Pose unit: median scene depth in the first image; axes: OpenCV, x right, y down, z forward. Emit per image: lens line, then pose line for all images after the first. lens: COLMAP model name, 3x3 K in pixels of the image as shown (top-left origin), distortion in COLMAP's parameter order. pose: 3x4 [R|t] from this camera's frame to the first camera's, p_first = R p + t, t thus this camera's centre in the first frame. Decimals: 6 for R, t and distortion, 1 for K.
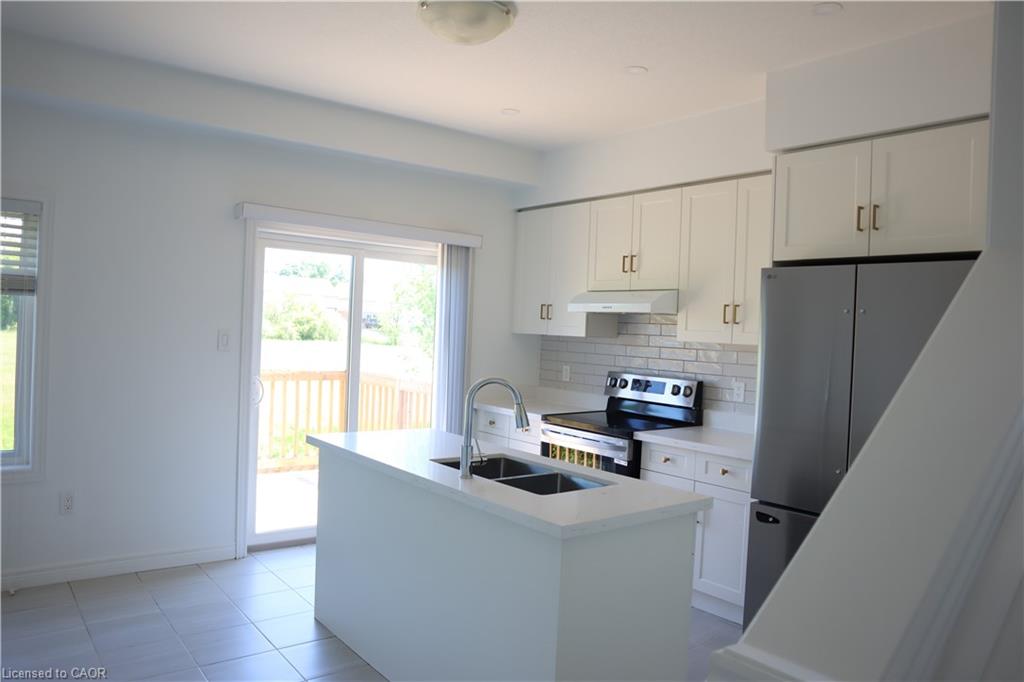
lens RADIAL K [[732.7, 0, 512.0], [0, 732.7, 341.0], [0, 0, 1]] dist [-0.119253, 0.082250]
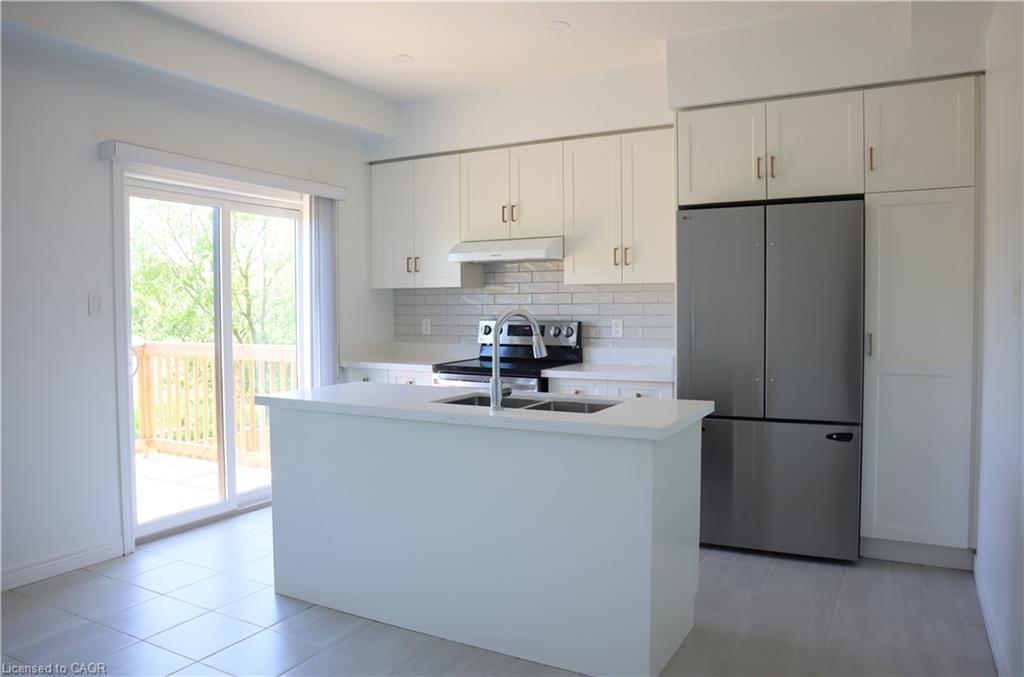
lens RADIAL K [[733.2, 0, 512.0], [0, 733.2, 338.5], [0, 0, 1]] dist [-0.136606, 0.085259]
pose [[0.918813, -0.063807, 0.389501, -0.261517], [0.050342, 0.997732, 0.044692, 0.026780], [-0.391469, -0.021455, 0.919941, 0.035213]]
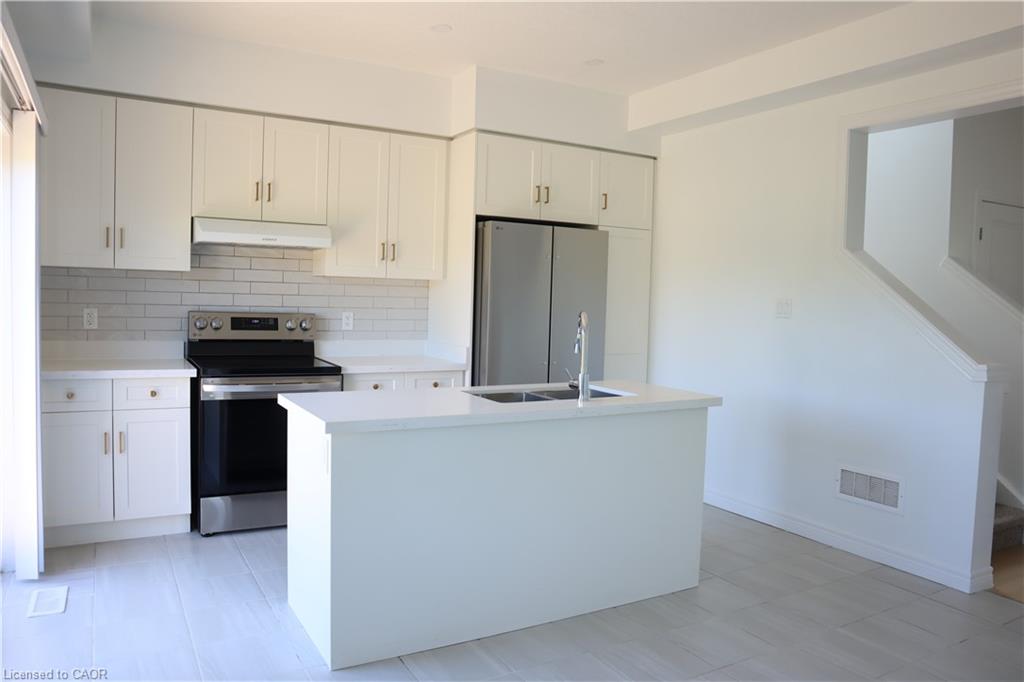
lens RADIAL K [[729.0, 0, 512.0], [0, 729.0, 341.0], [0, 0, 1]] dist [-0.121116, 0.081367]
pose [[0.145263, -0.096427, 0.984683, -0.723318], [-0.008811, 0.995074, 0.098744, -0.010849], [-0.989354, -0.023020, 0.143698, 0.573779]]
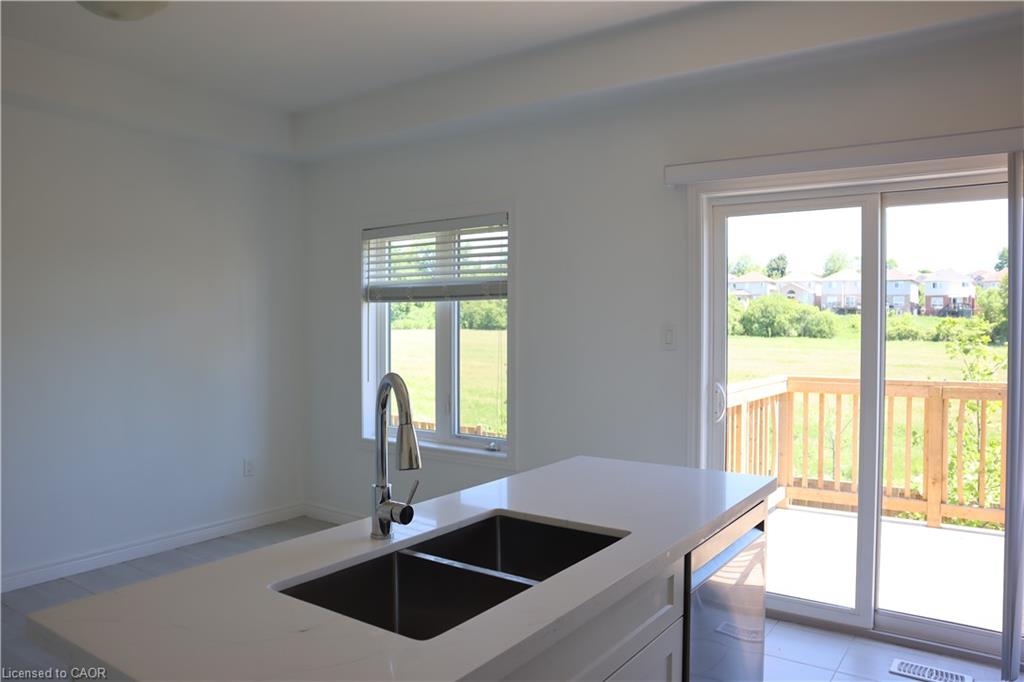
lens RADIAL K [[732.7, 0, 512.0], [0, 732.7, 341.0], [0, 0, 1]] dist [-0.119253, 0.082250]
pose [[0.289169, -0.014787, -0.957164, 0.326279], [-0.000525, 0.999878, -0.015606, 0.014402], [0.957278, 0.005016, 0.289126, 0.563305]]
